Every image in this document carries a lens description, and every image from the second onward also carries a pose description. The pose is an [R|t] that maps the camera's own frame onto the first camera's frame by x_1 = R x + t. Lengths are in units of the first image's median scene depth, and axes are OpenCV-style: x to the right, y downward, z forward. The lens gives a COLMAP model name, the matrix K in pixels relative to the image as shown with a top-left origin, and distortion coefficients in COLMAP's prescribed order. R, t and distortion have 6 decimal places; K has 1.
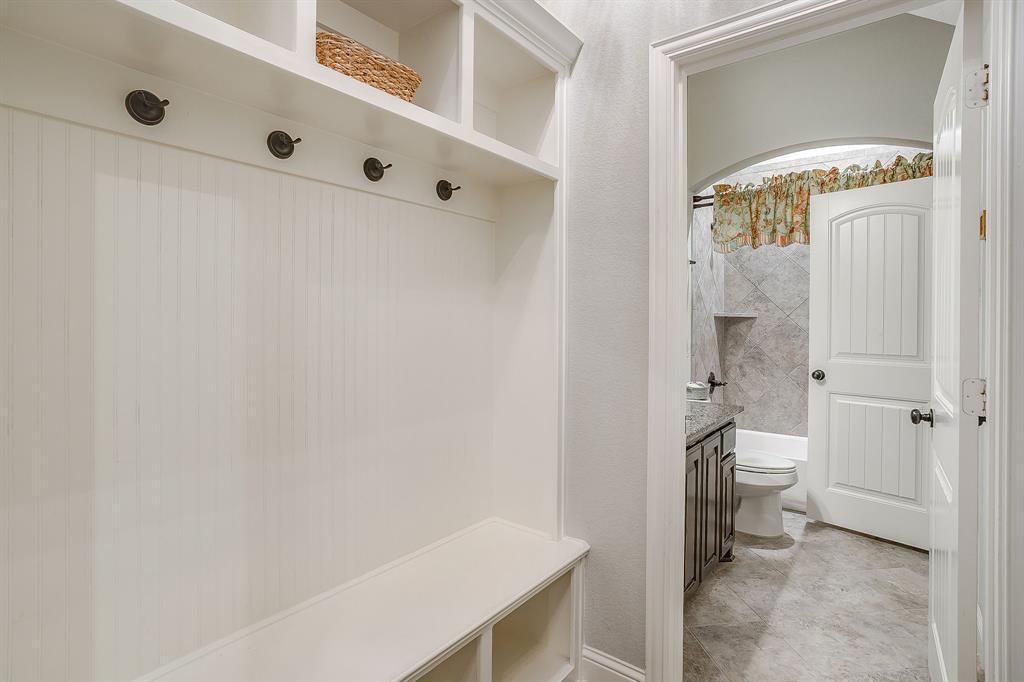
lens RADIAL K [[510.5, 0, 519.9], [0, 510.5, 336.2], [0, 0, 1]] dist [-0.019907, 0.010357]
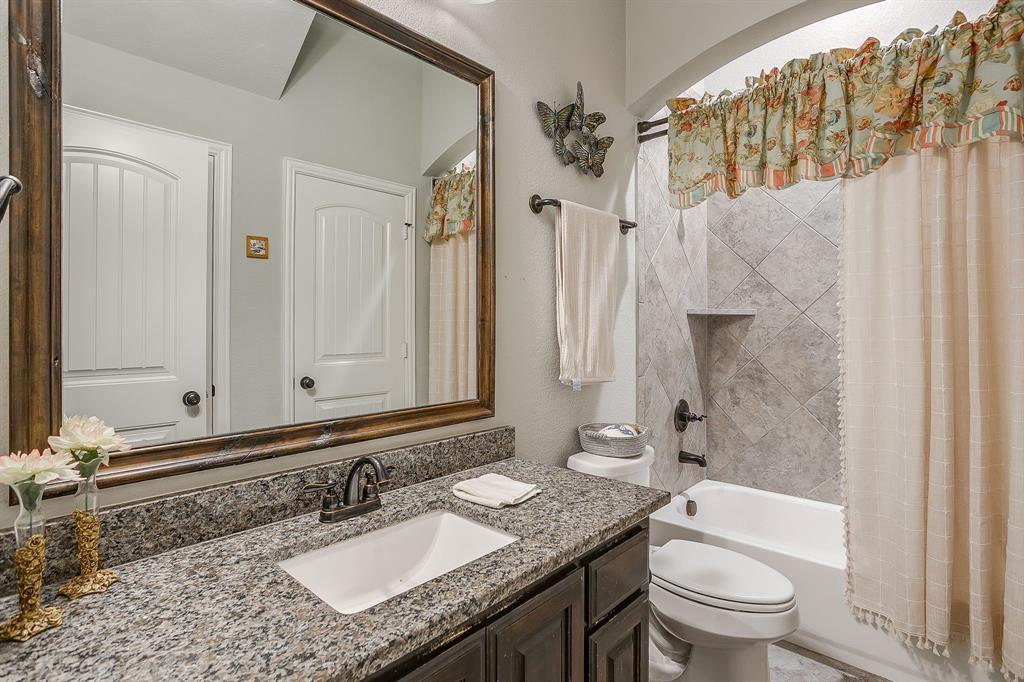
lens RADIAL K [[510.5, 0, 511.3], [0, 510.5, 335.4], [0, 0, 1]] dist [-0.019907, 0.010357]
pose [[0.995804, -0.003295, -0.091453, 0.245310], [0.002369, 0.999945, -0.010235, -0.005832], [0.091482, 0.009976, 0.995757, 0.367838]]
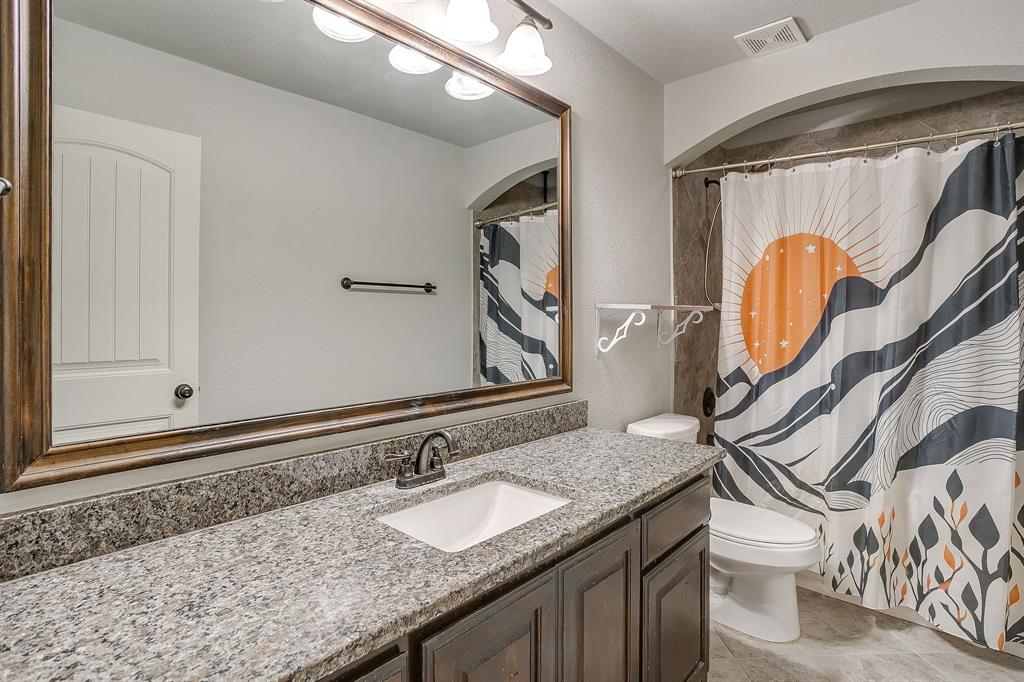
lens RADIAL K [[510.5, 0, 501.1], [0, 510.5, 332.7], [0, 0, 1]] dist [-0.019907, 0.010357]
pose [[0.996582, -0.000919, -0.082603, 0.195601], [0.000619, 0.999993, -0.003655, -0.002383], [0.082606, 0.003591, 0.996576, 0.308490]]
